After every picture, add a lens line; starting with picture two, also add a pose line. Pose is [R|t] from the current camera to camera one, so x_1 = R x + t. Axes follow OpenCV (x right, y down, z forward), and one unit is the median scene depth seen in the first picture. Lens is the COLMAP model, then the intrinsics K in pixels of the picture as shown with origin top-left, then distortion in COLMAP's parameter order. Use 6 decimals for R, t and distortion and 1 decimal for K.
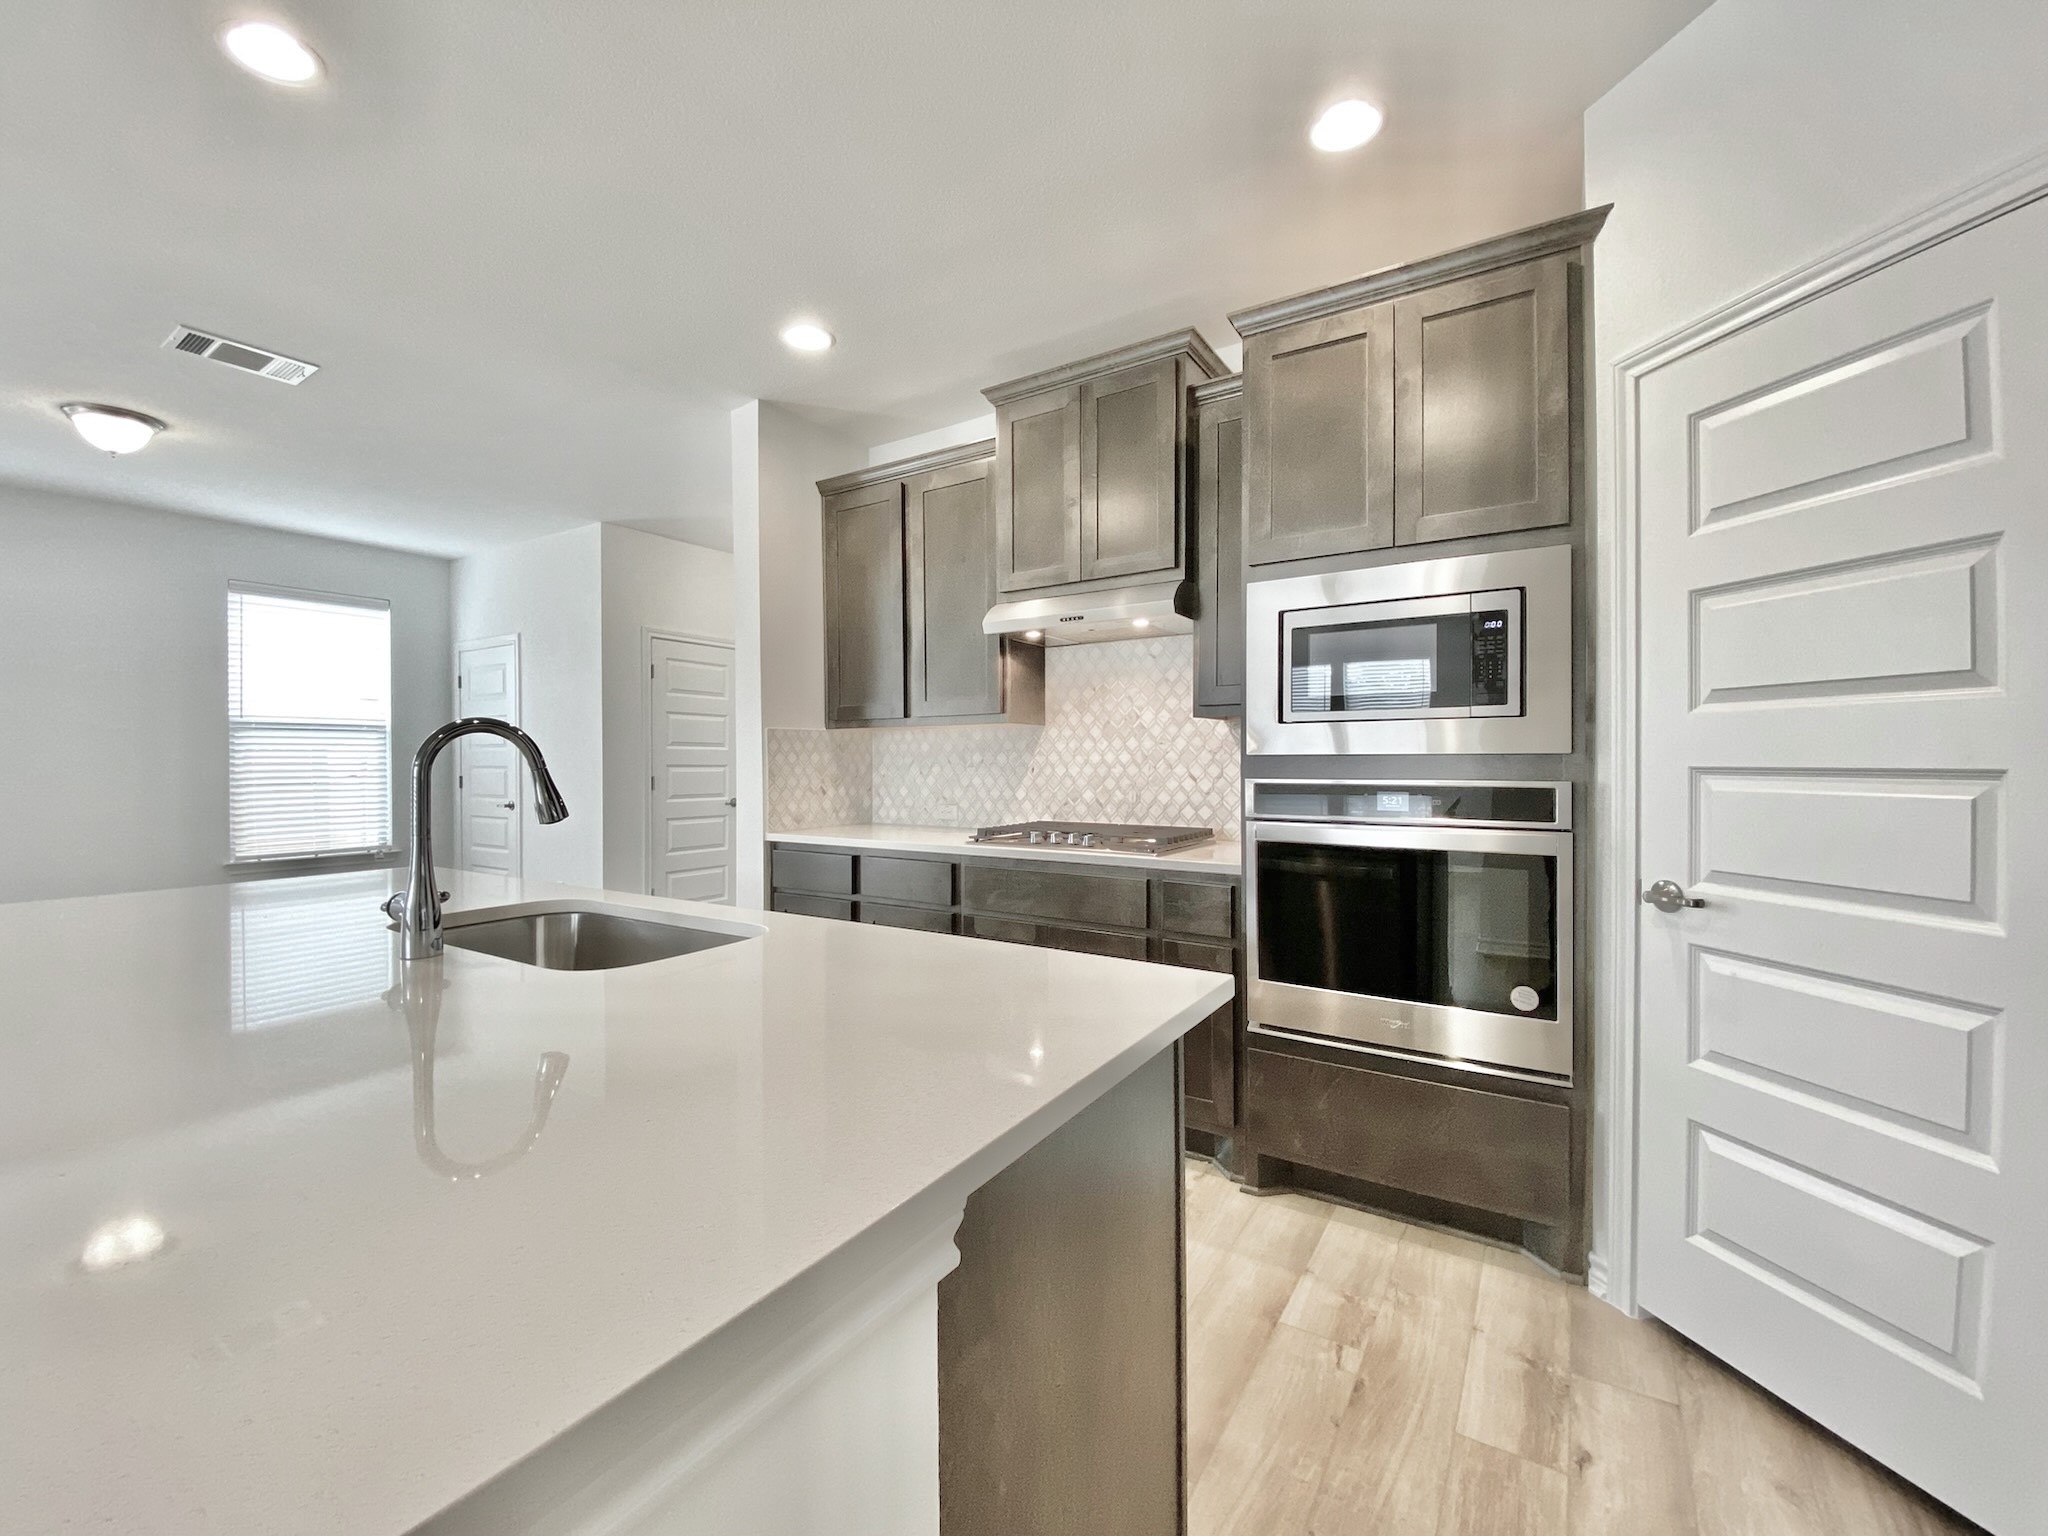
lens RADIAL K [[848.2, 0, 1004.3], [0, 848.2, 762.4], [0, 0, 1]] dist [0.011689, -0.010756]
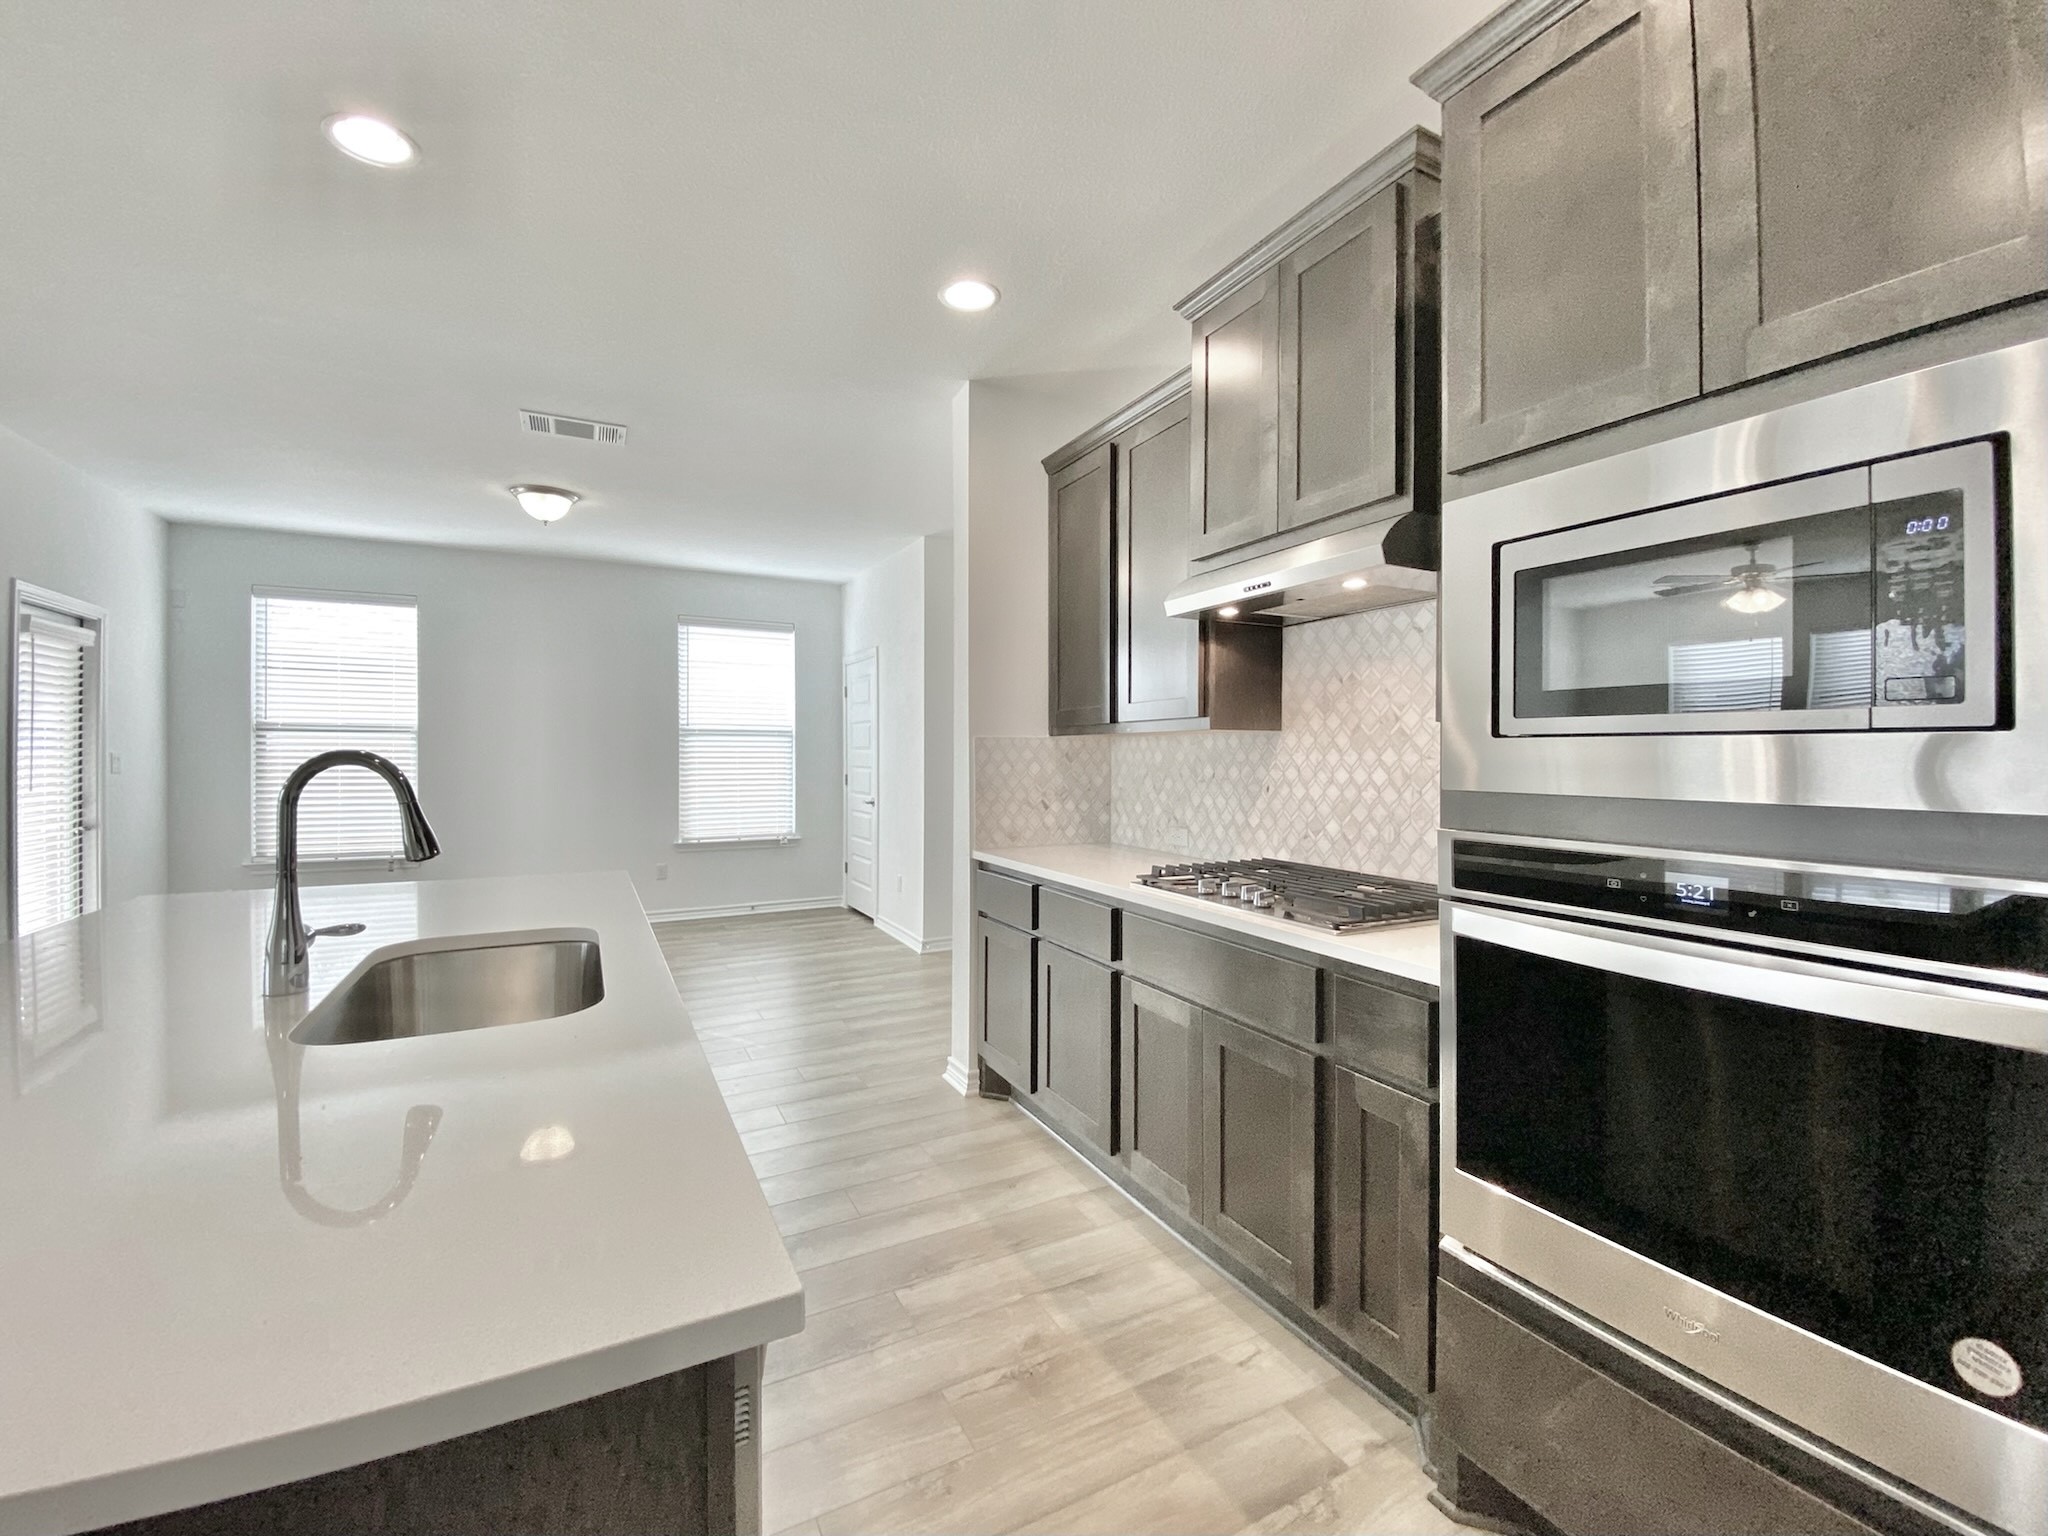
lens RADIAL K [[848.2, 0, 1039.0], [0, 848.2, 750.5], [0, 0, 1]] dist [0.011689, -0.010756]
pose [[0.879745, 0.004194, -0.475427, 0.216112], [-0.007113, 0.999965, -0.004342, -0.021190], [0.475392, 0.007202, 0.879745, 0.226655]]
